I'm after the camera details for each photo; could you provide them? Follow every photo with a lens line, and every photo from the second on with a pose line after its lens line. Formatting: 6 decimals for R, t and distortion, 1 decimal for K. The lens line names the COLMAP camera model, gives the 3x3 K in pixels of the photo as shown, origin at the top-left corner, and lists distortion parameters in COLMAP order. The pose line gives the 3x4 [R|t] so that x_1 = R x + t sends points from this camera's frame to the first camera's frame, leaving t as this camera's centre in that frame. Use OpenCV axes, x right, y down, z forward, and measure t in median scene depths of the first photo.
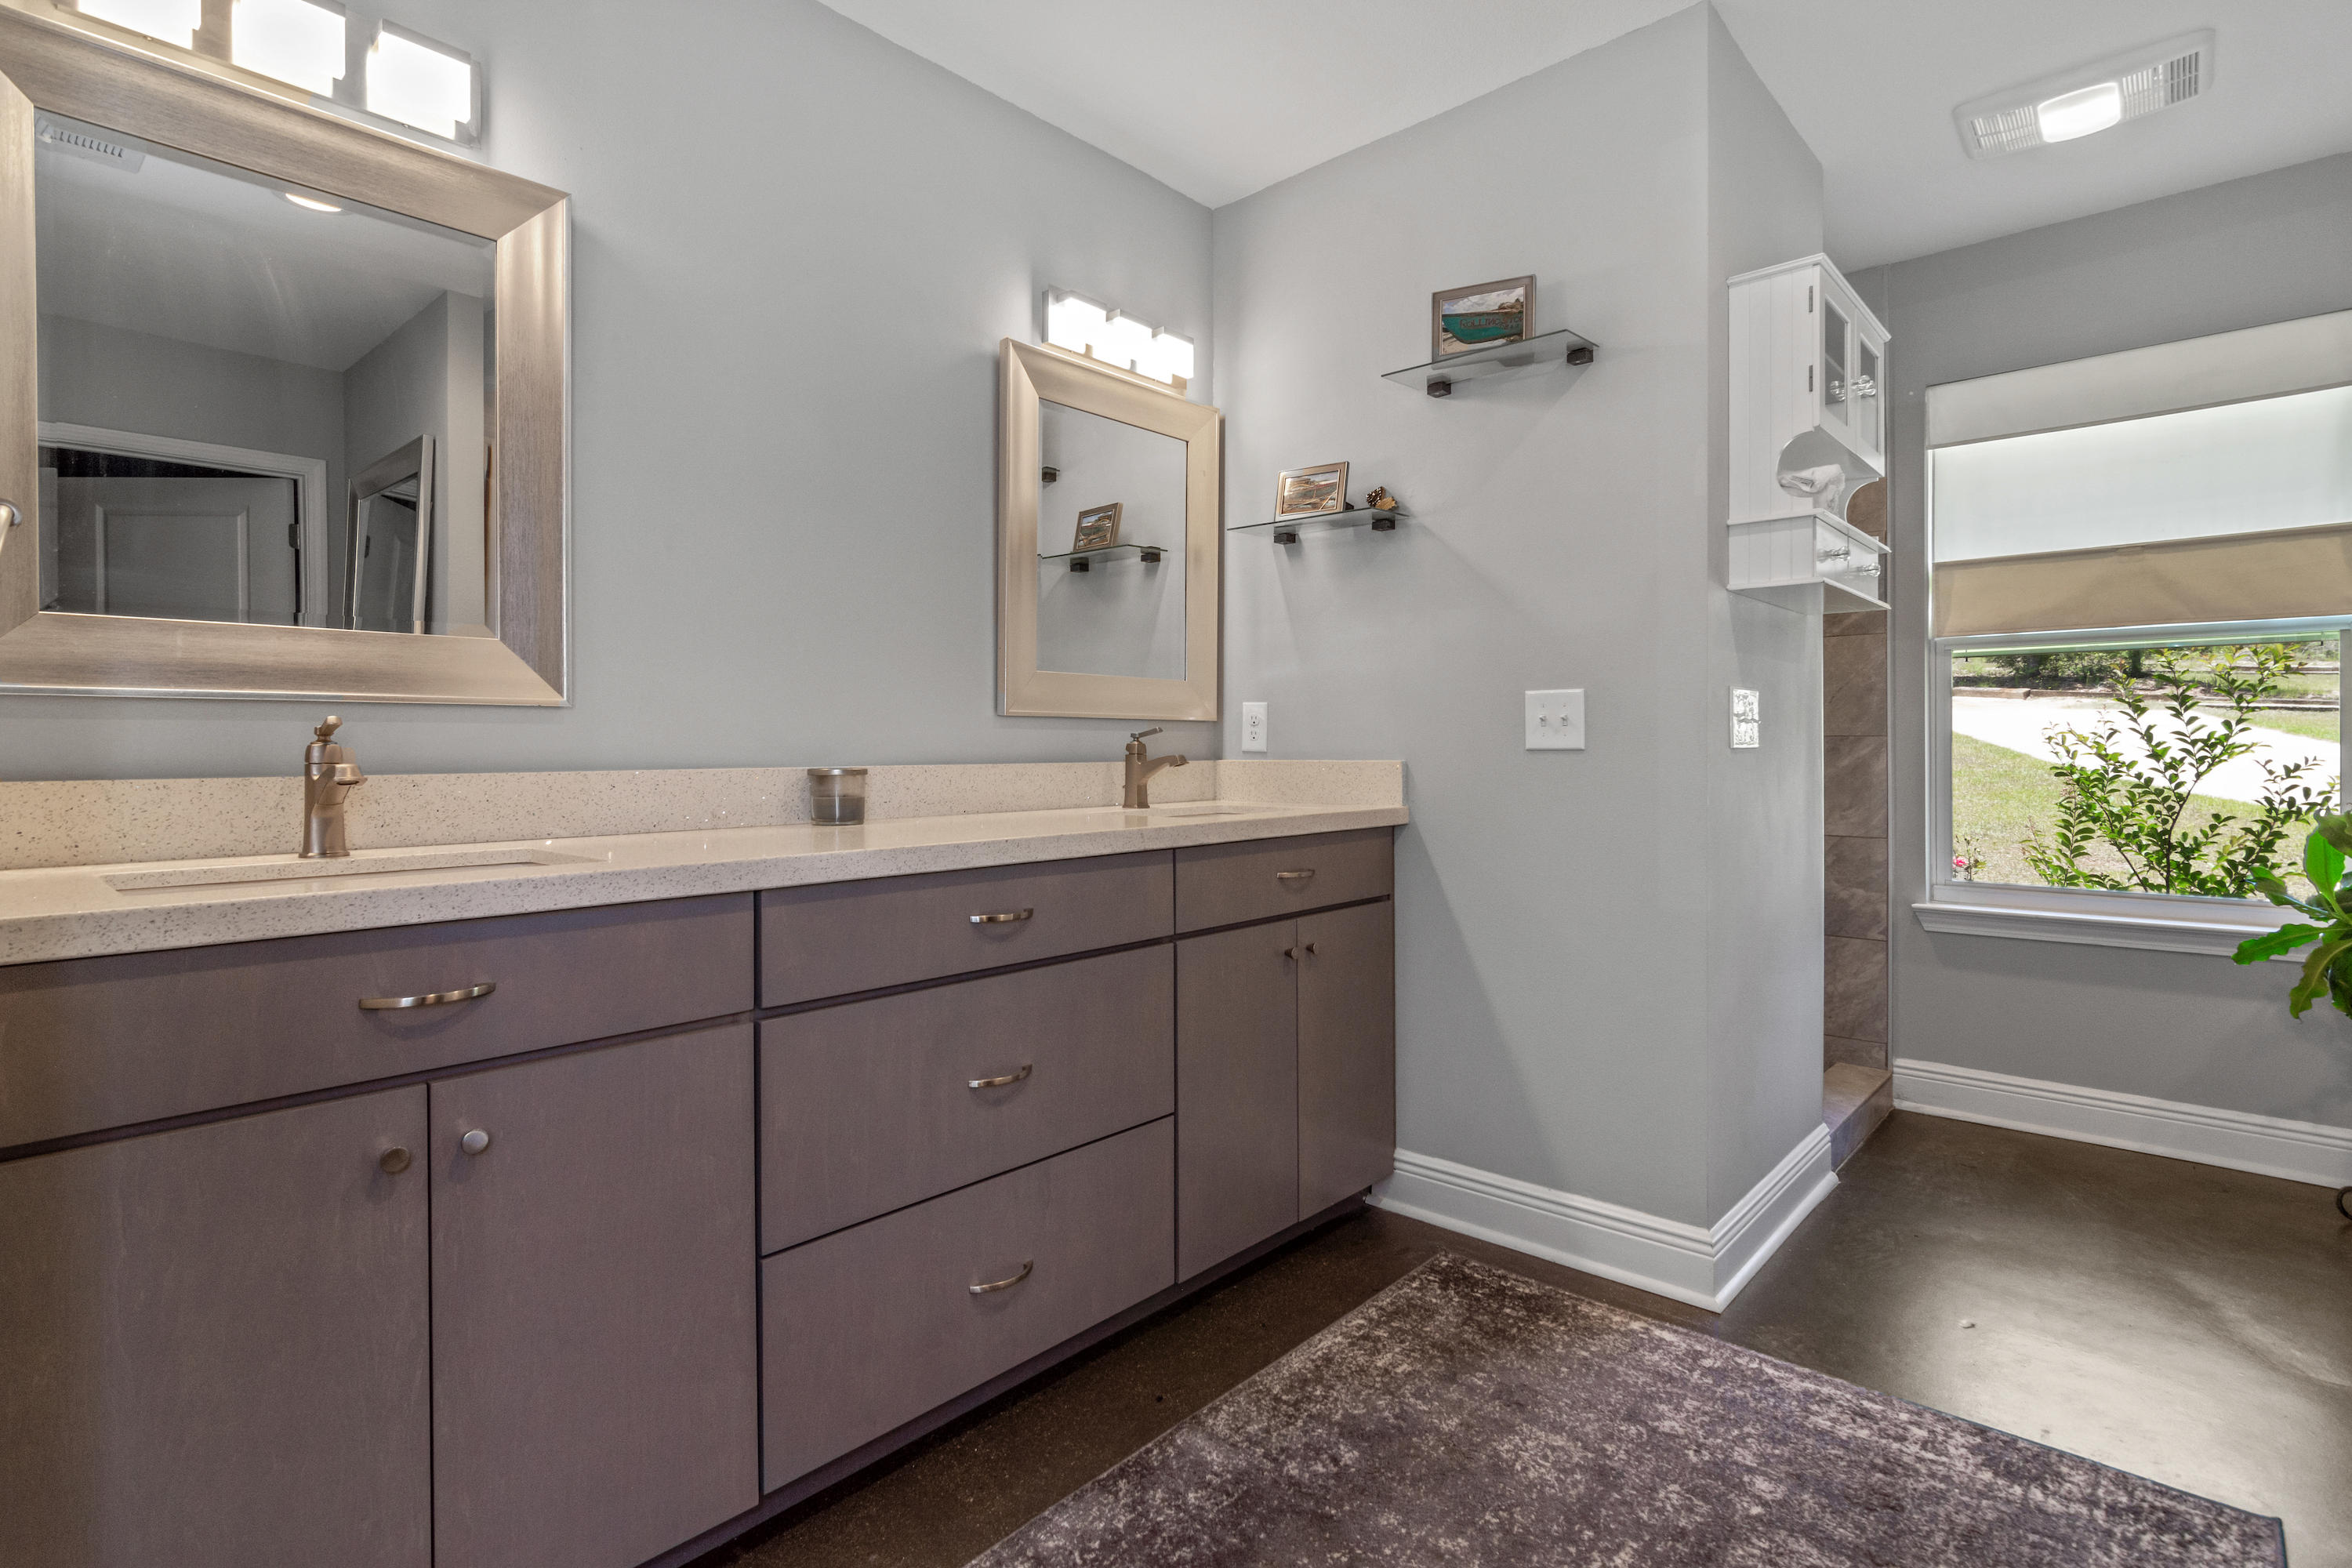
lens RADIAL K [[1139.0, 0, 1166.8], [0, 1139.0, 734.7], [0, 0, 1]] dist [0.002565, 0.000943]
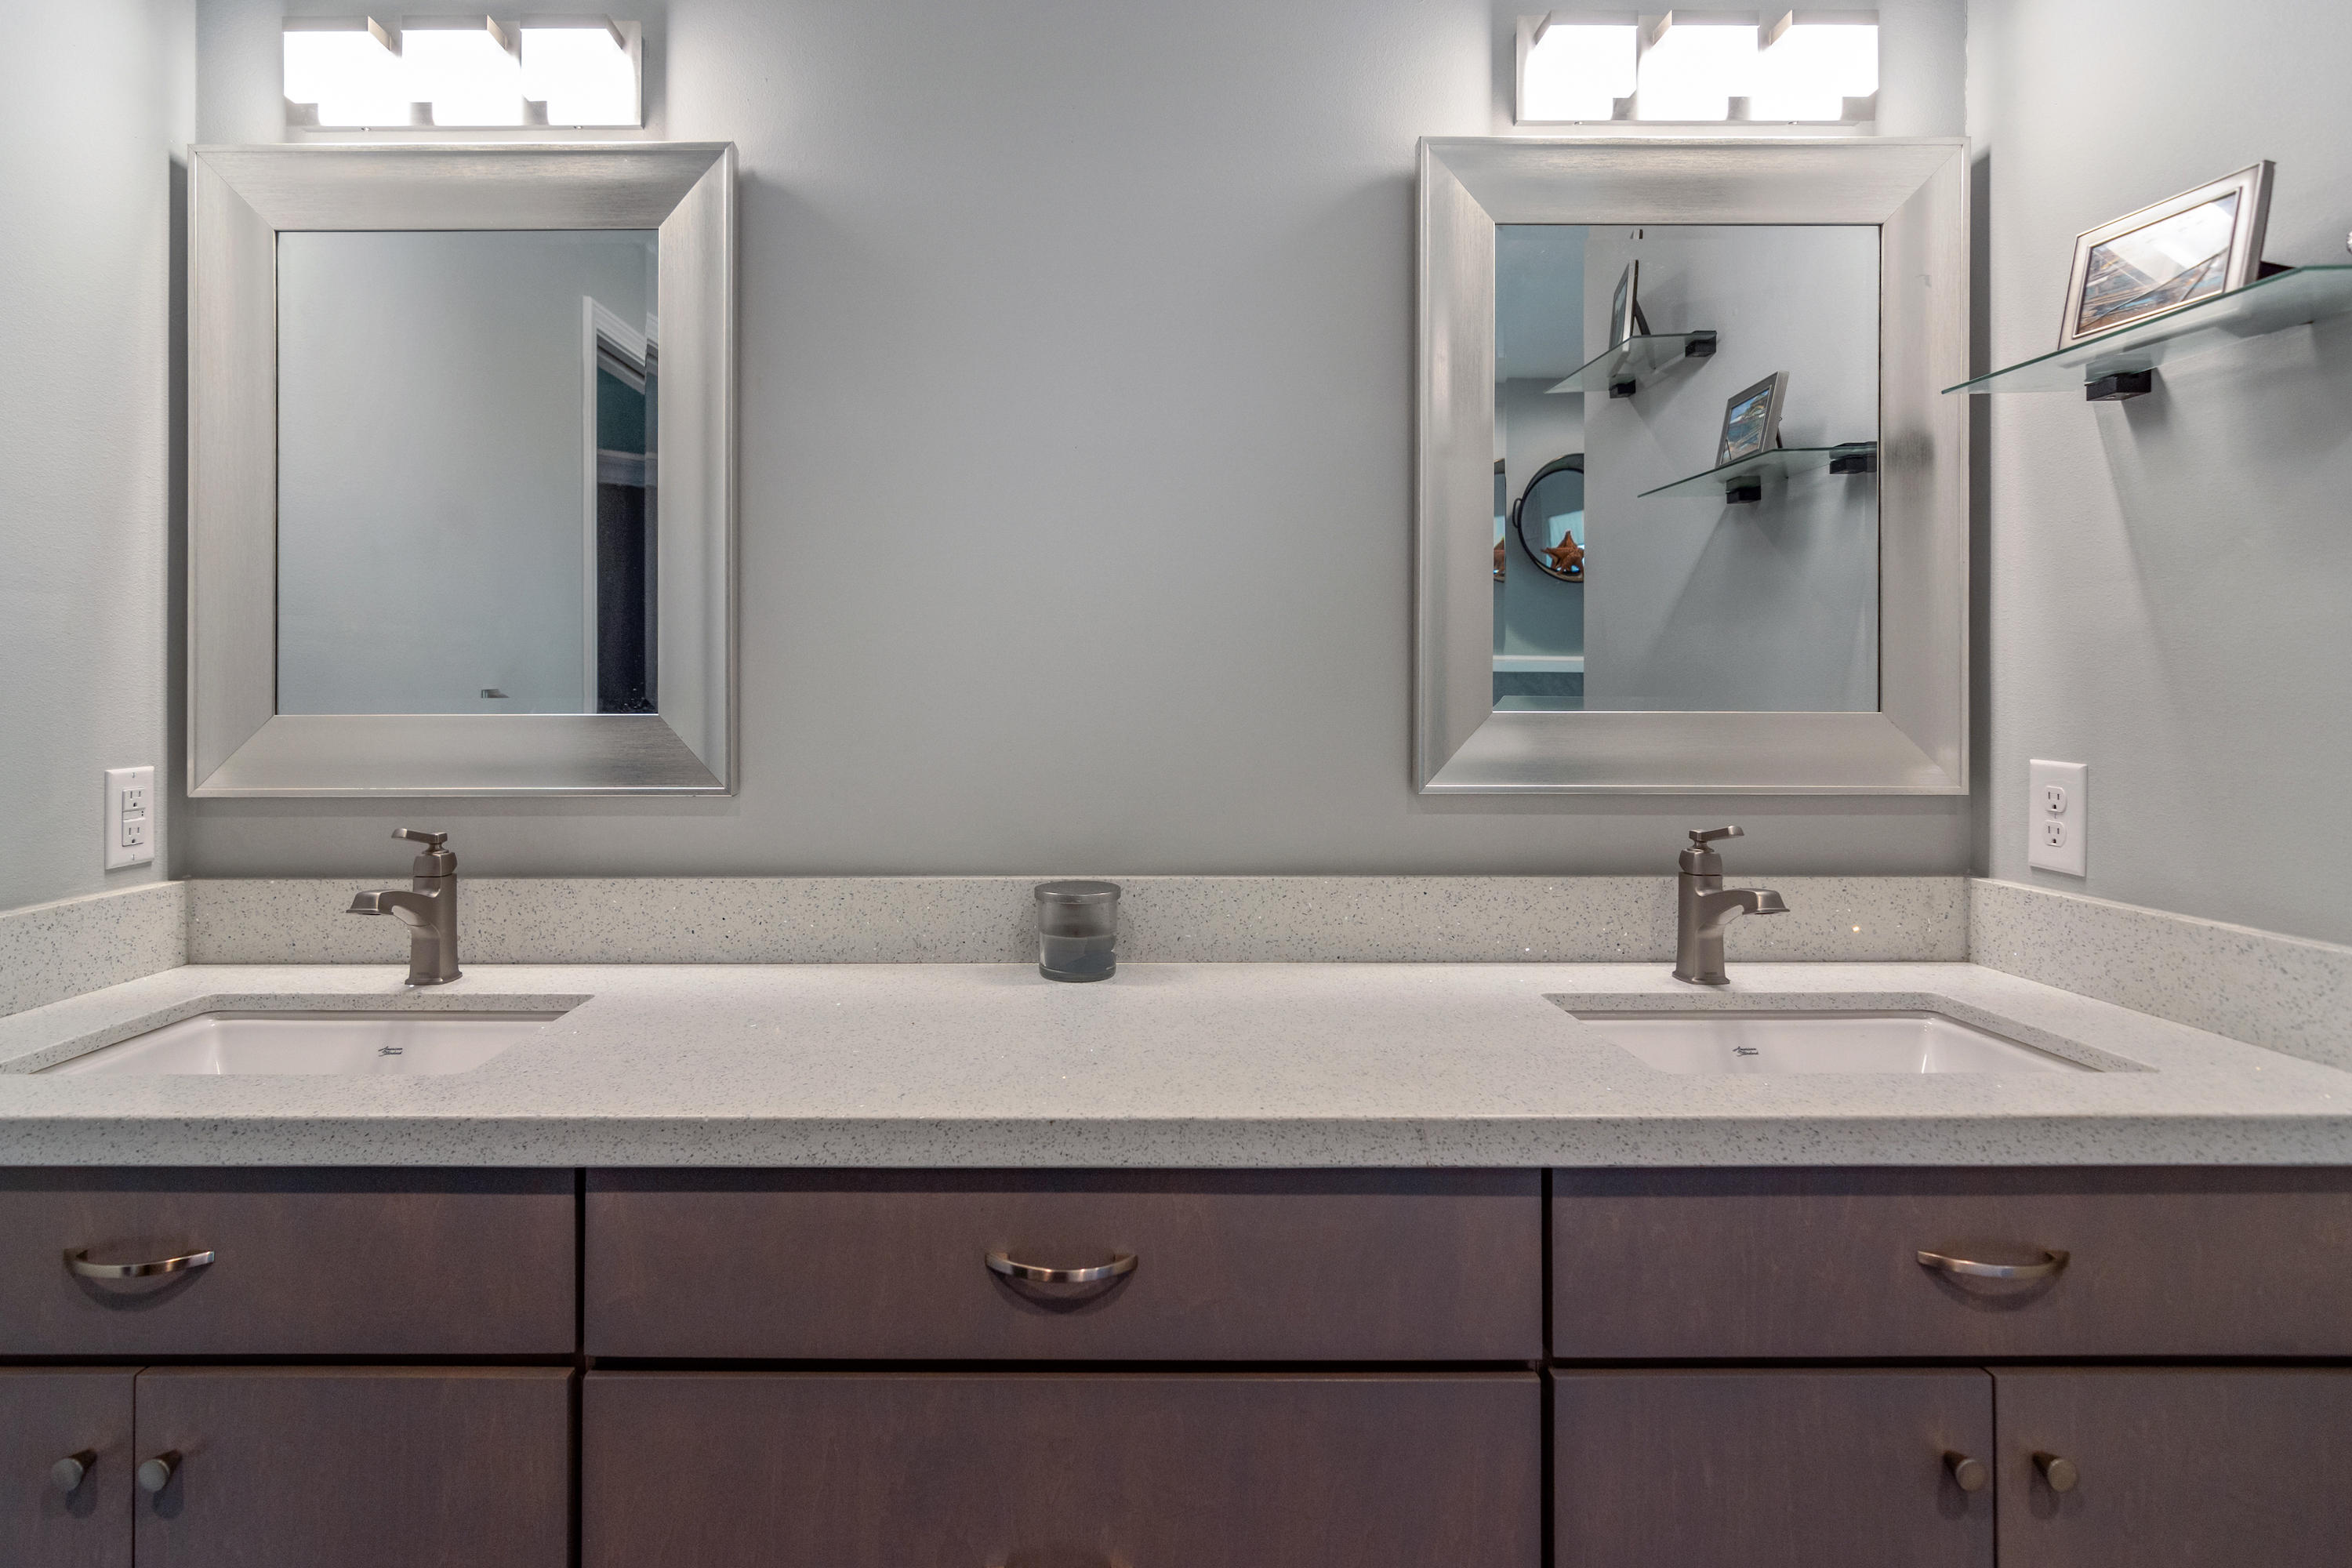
lens RADIAL K [[1206.7, 0, 1165.3], [0, 1206.7, 671.5], [0, 0, 1]] dist [0.002000, 0.000952]
pose [[0.686846, -0.012113, -0.726702, 0.201115], [0.011615, 0.999916, -0.005689, -0.072434], [0.726710, -0.004533, 0.686930, 0.461600]]
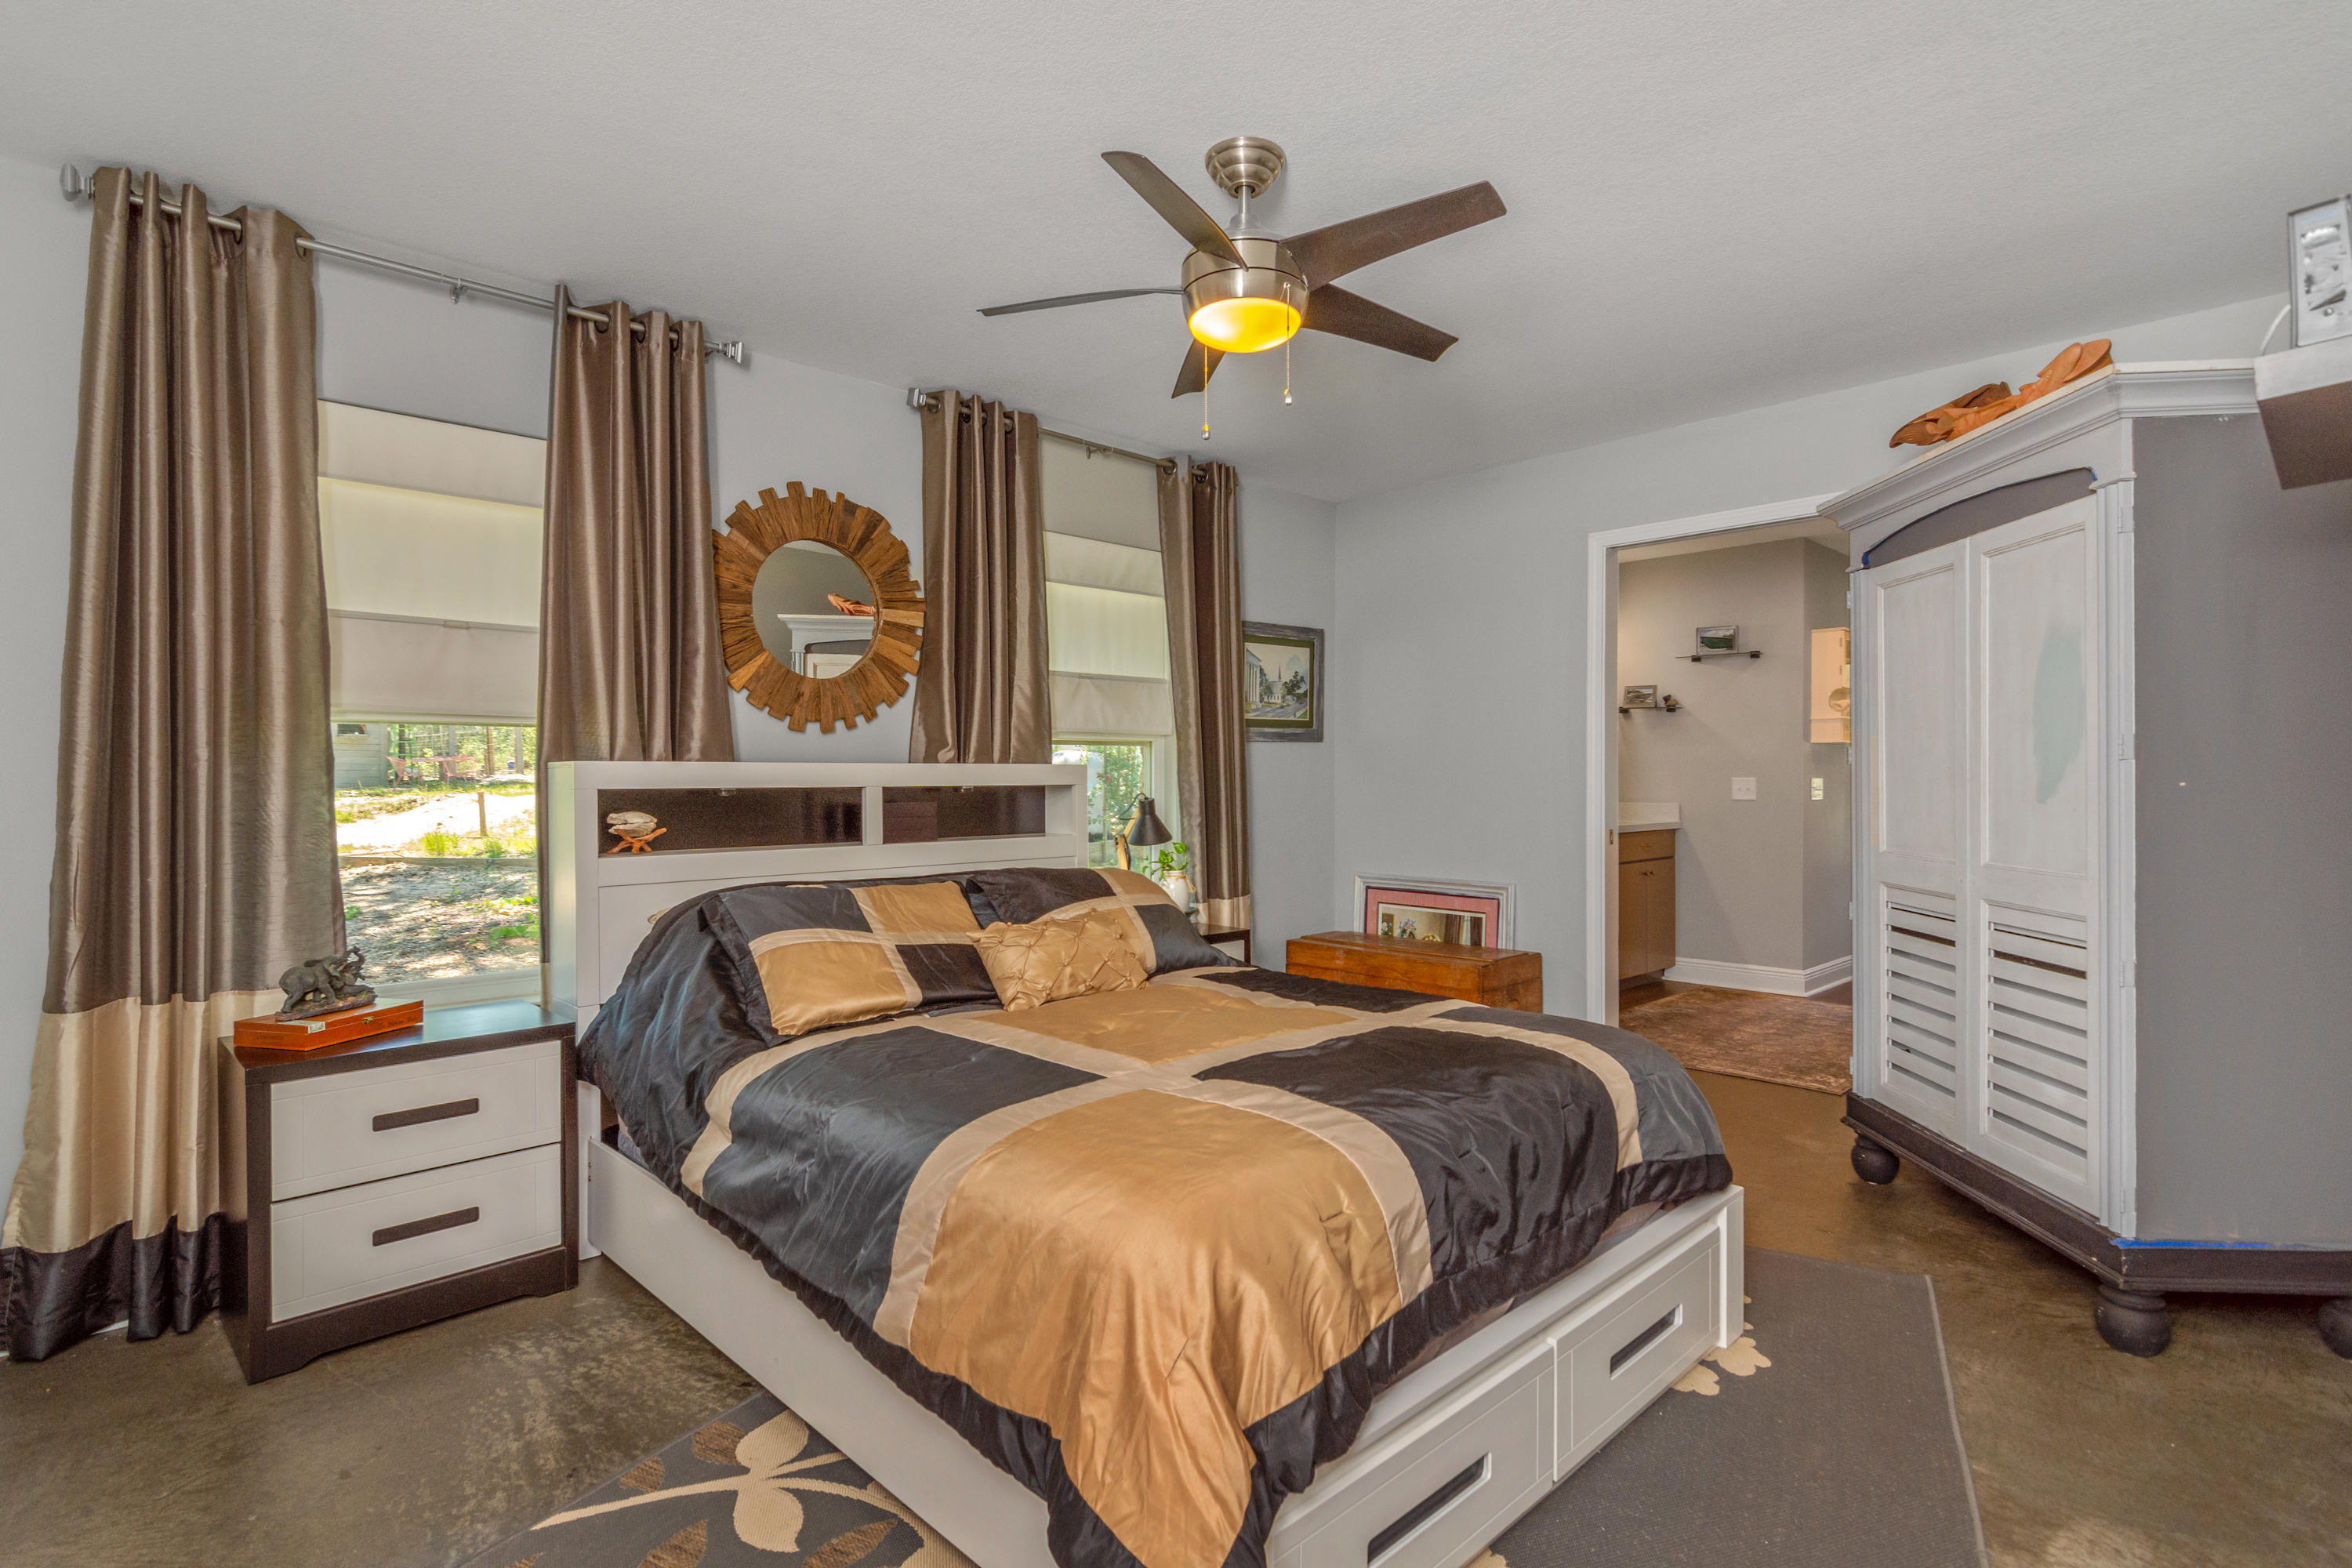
lens RADIAL K [[1139.0, 0, 1168.1], [0, 1139.0, 782.1], [0, 0, 1]] dist [0.002565, 0.000943]
pose [[0.996802, 0.003655, -0.079825, -0.728161], [-0.002992, 0.999960, 0.008428, -0.042834], [0.079852, -0.008162, 0.996773, -1.631492]]
